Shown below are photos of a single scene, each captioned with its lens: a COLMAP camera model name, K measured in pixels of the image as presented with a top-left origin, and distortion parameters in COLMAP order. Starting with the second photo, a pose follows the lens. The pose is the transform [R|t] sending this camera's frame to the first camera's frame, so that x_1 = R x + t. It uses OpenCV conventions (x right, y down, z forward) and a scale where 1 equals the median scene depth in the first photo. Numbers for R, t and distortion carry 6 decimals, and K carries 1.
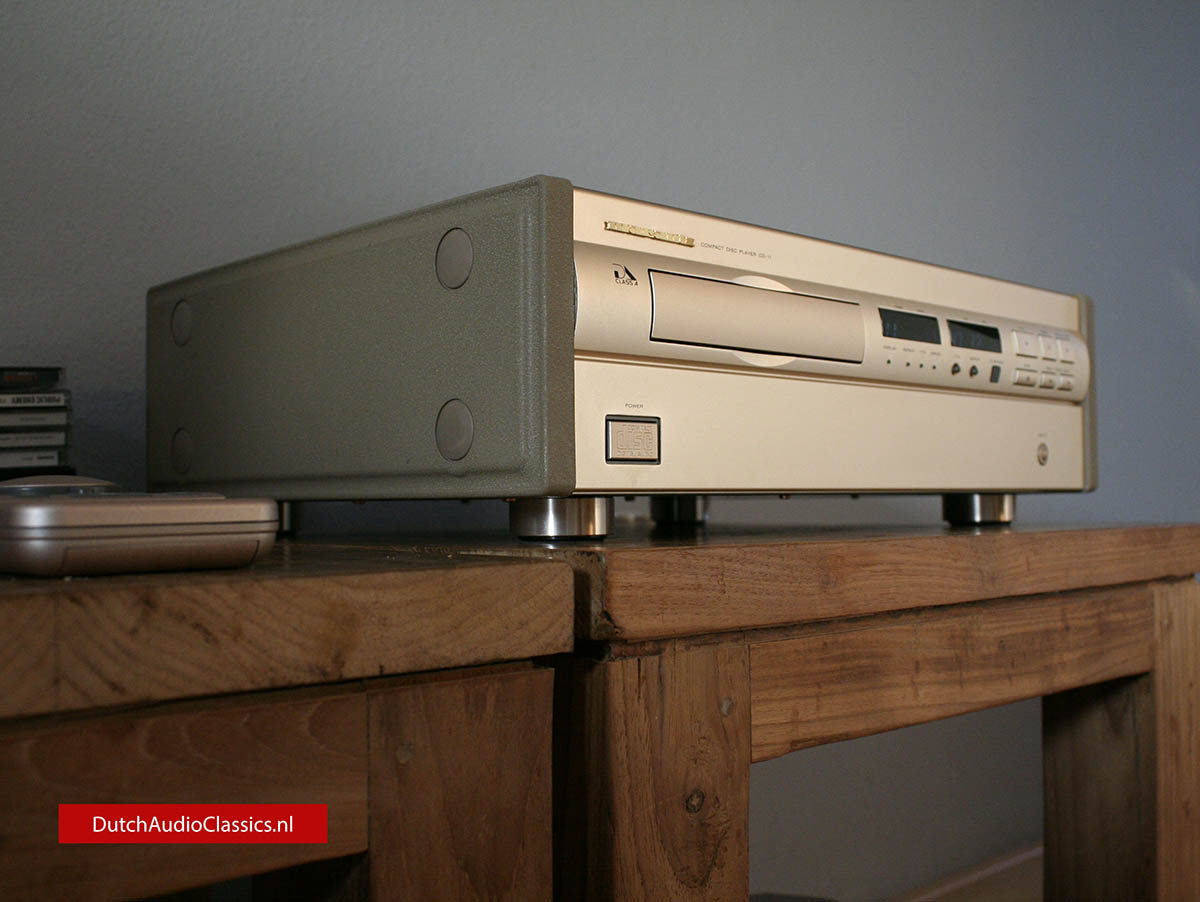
lens RADIAL K [[1349.2, 0, 600.0], [0, 1349.2, 451.0], [0, 0, 1]] dist [-0.153785, 0.150464]
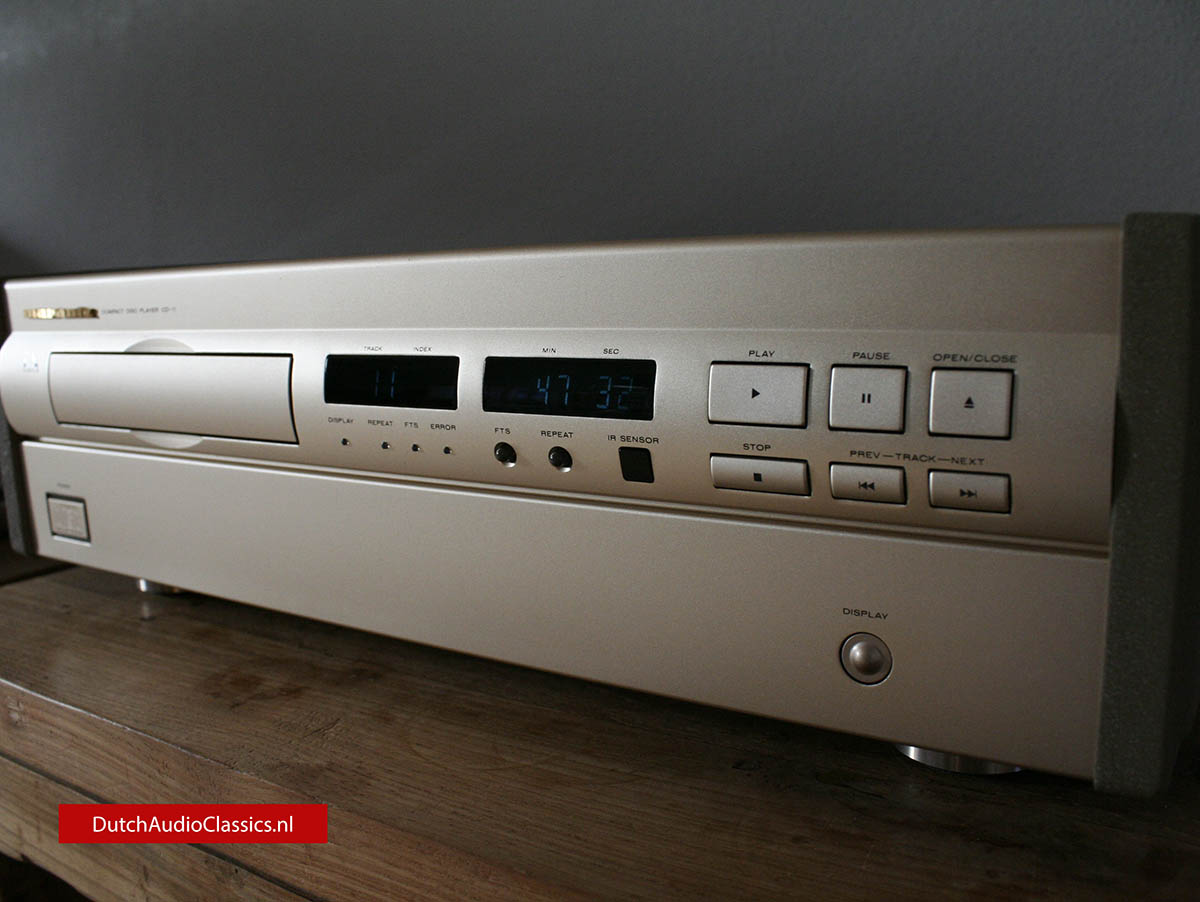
lens RADIAL K [[1092.6, 0, 600.0], [0, 1092.6, 451.0], [0, 0, 1]] dist [-0.178857, 0.146133]
pose [[0.223798, 0.174229, -0.958936, 0.844717], [0.077564, 0.977588, 0.195720, -0.176752], [0.971544, -0.118181, 0.205268, 1.177459]]
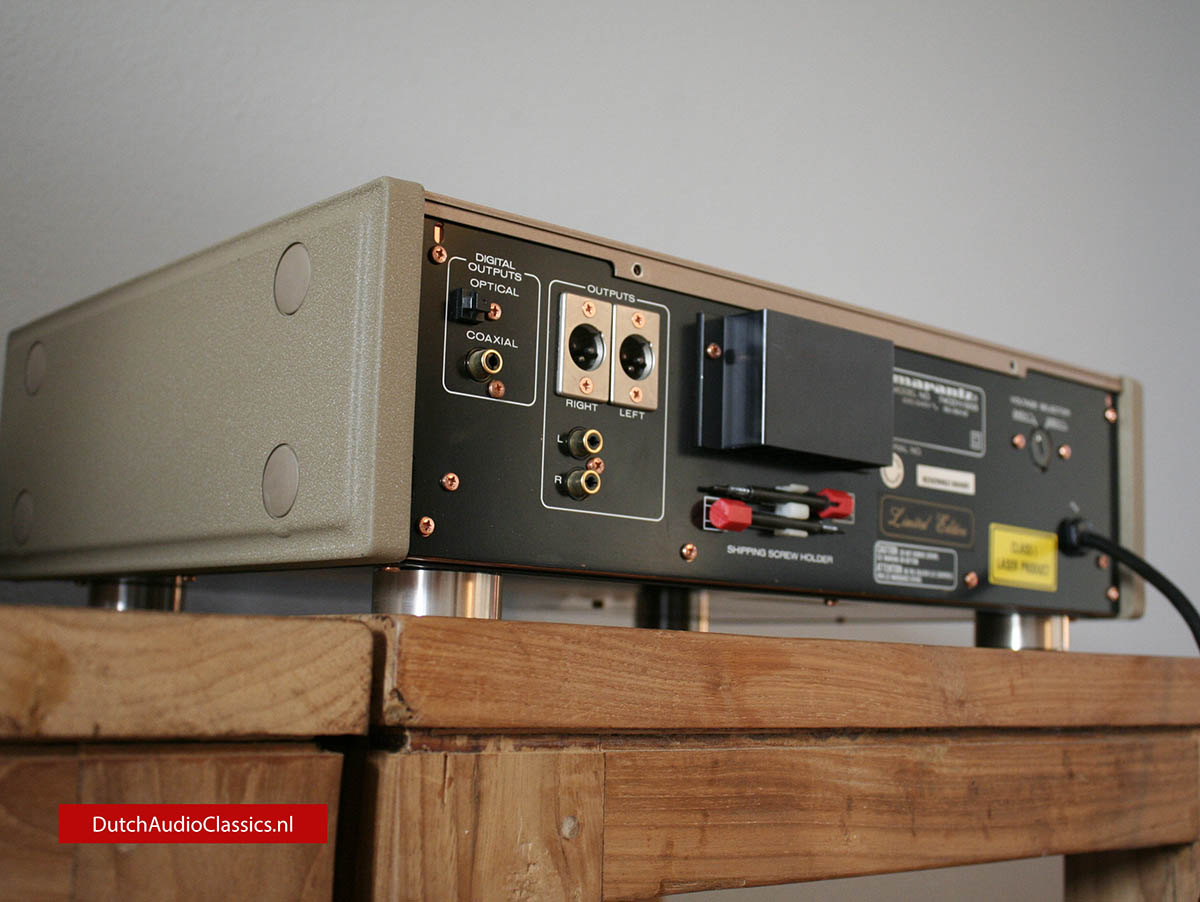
lens RADIAL K [[1546.3, 0, 600.0], [0, 1546.3, 451.0], [0, 0, 1]] dist [-0.103147, 0.092315]
pose [[0.997711, 0.035471, -0.057567, 0.136419], [-0.041057, 0.994245, -0.098946, 0.049684], [0.053726, 0.101083, 0.993426, 0.057284]]
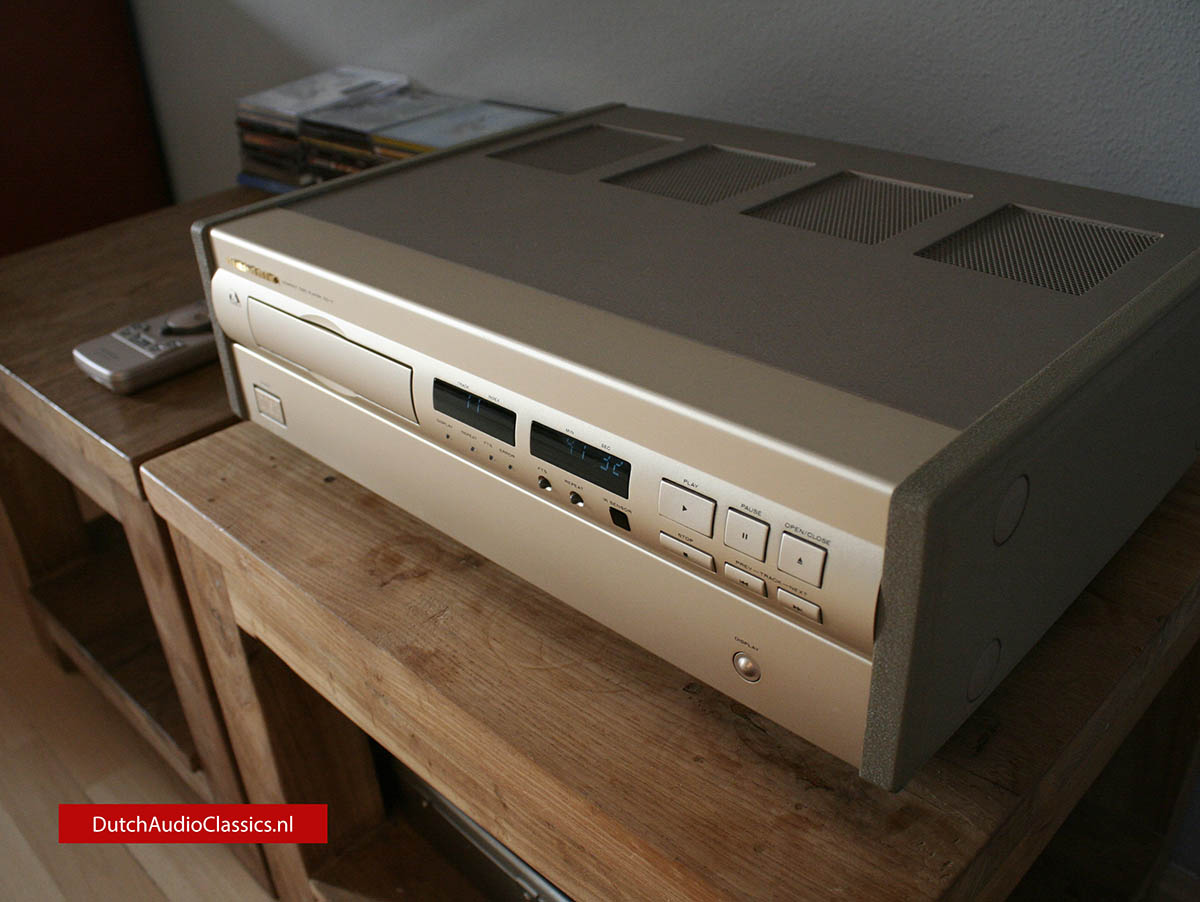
lens RADIAL K [[1103.4, 0, 600.0], [0, 1103.4, 451.0], [0, 0, 1]] dist [-0.168055, 0.128460]
pose [[0.032995, 0.503950, -0.863102, 1.002964], [0.089413, 0.858621, 0.504752, -0.491218], [0.995448, -0.093827, -0.016730, 1.295632]]
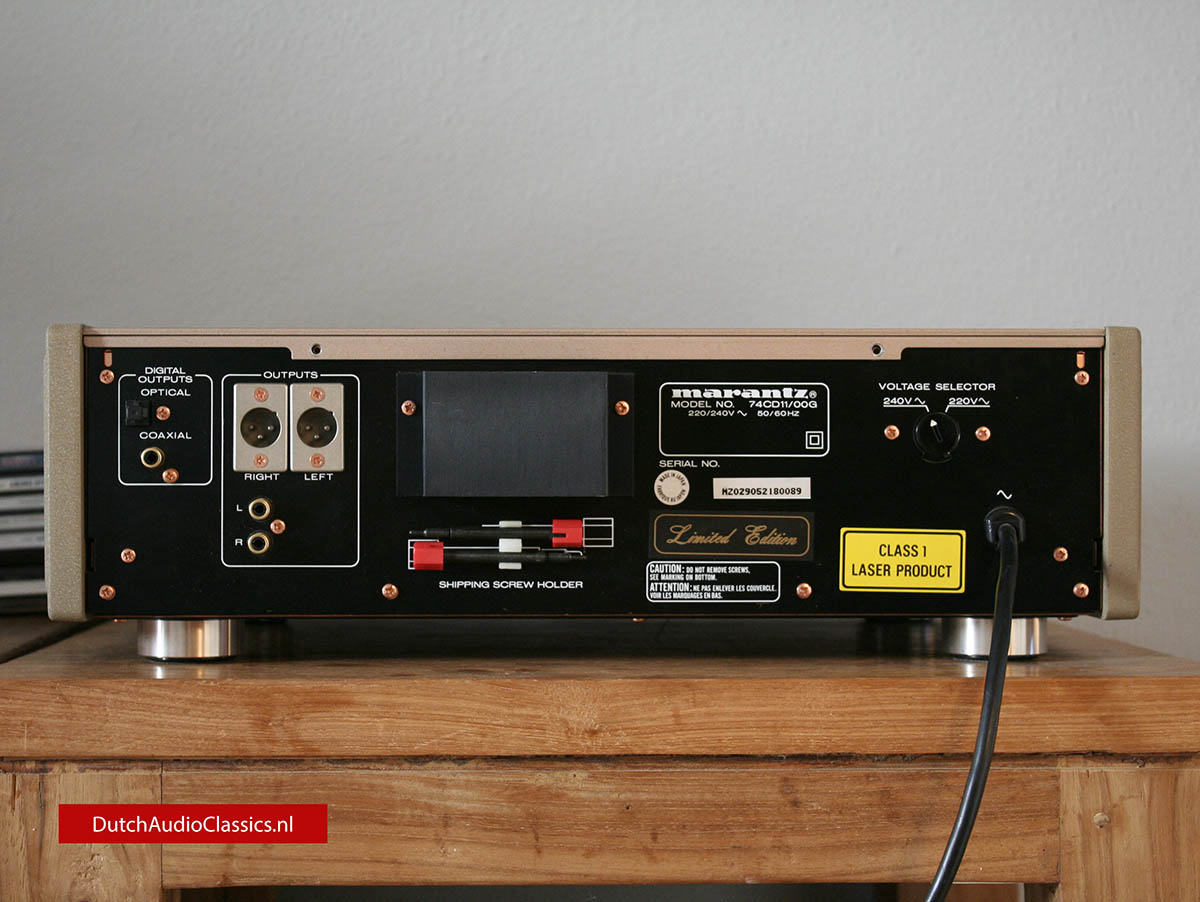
lens RADIAL K [[2460.1, 0, 600.0], [0, 2460.1, 451.0], [0, 0, 1]] dist [0.020286, -0.066362]
pose [[0.750762, 0.007744, -0.660528, 1.448056], [0.017651, 0.999339, 0.031779, -0.144427], [0.660337, -0.035518, 0.750129, -0.186453]]
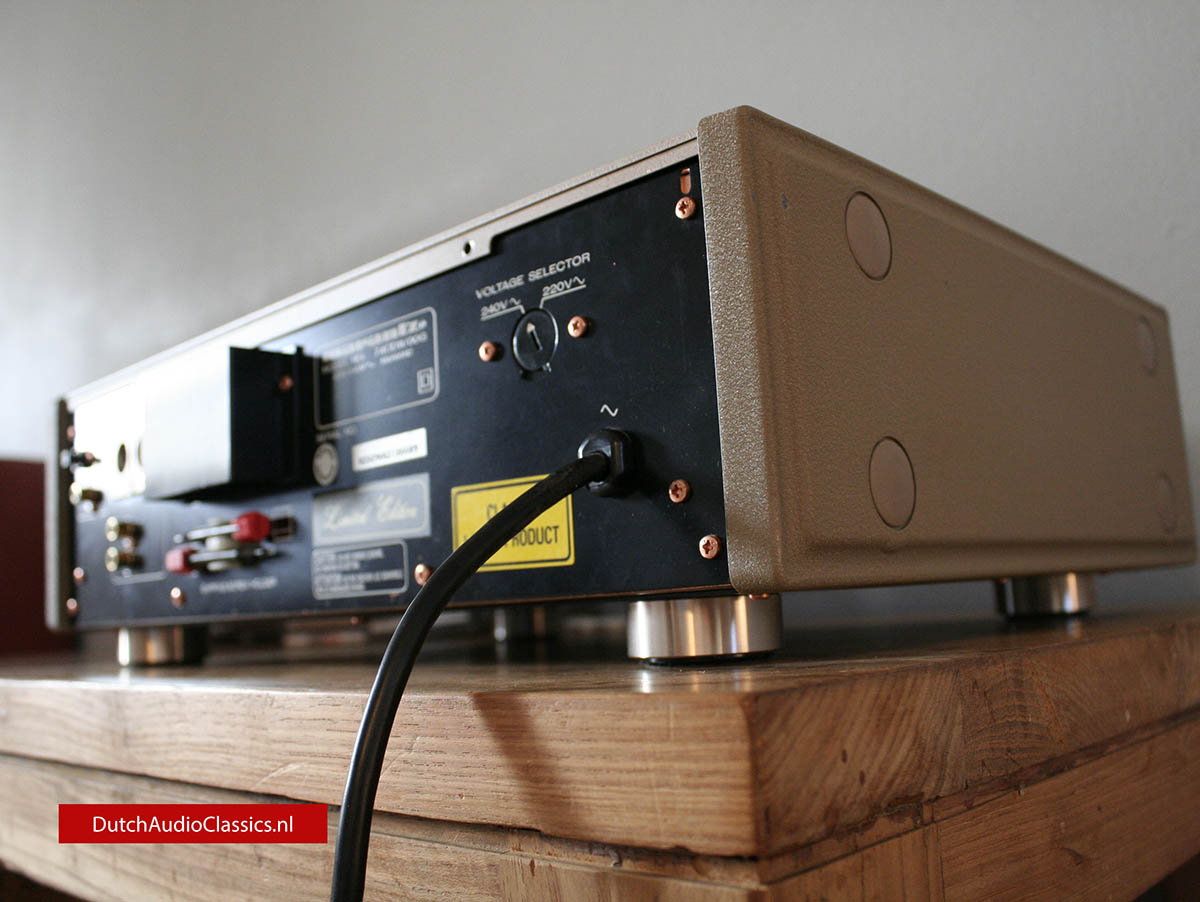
lens RADIAL K [[1156.7, 0, 600.0], [0, 1156.7, 451.0], [0, 0, 1]] dist [-0.163848, 0.127213]
pose [[0.051744, -0.126543, -0.990611, 1.023290], [0.097978, 0.987797, -0.121066, 0.038682], [0.993842, -0.090794, 0.063511, 1.339140]]
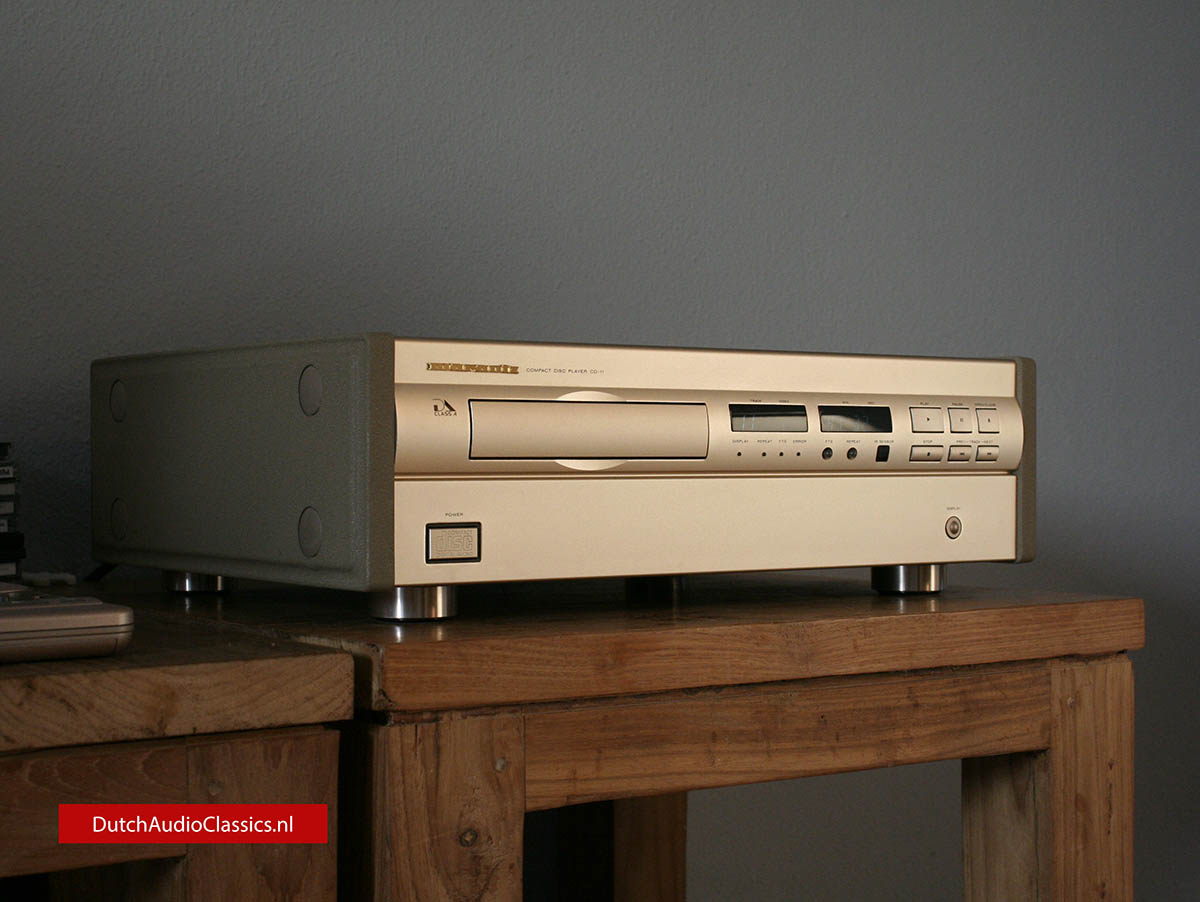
lens RADIAL K [[2076.1, 0, 600.0], [0, 2076.1, 451.0], [0, 0, 1]] dist [-0.051713, 0.014243]
pose [[0.989718, 0.010568, -0.142643, 0.399213], [-0.005023, 0.999220, 0.039171, -0.155971], [0.142946, -0.038052, 0.988999, -0.780127]]
